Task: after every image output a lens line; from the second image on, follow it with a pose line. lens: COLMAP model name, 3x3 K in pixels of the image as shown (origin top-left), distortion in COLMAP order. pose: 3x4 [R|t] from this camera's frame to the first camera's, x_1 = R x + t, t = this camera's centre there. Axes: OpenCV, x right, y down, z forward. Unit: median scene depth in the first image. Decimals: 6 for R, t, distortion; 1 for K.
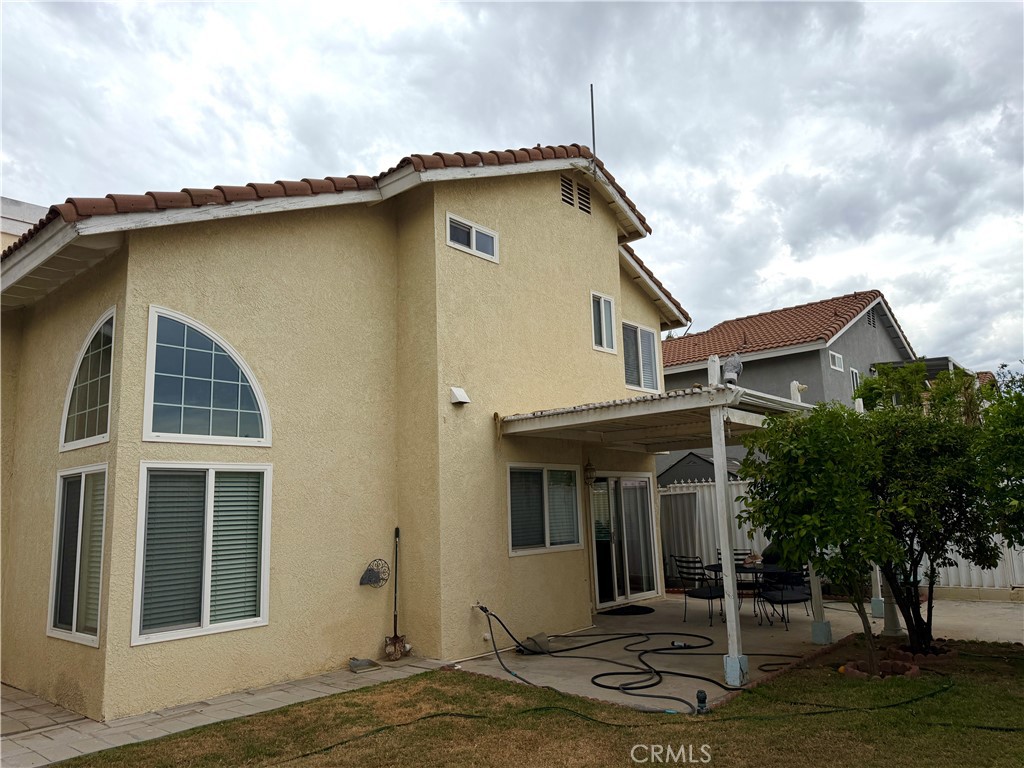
lens RADIAL K [[721.2, 0, 512.0], [0, 721.2, 384.0], [0, 0, 1]] dist [0.003114, -0.000675]
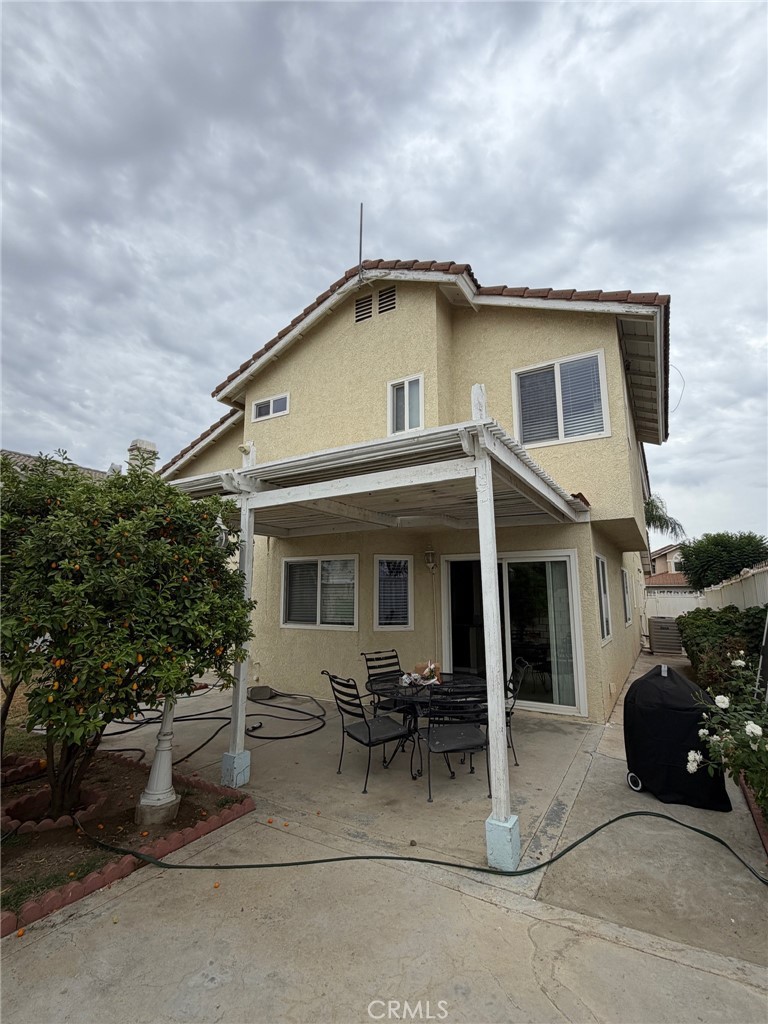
lens RADIAL K [[469.9, 0, 384.0], [0, 469.9, 512.0], [0, 0, 1]] dist [-0.001590, 0.000041]
pose [[0.172554, -0.154968, -0.972733, 0.842066], [0.151656, 0.979951, -0.129216, 0.157760], [0.973255, -0.125224, 0.192596, 0.966493]]
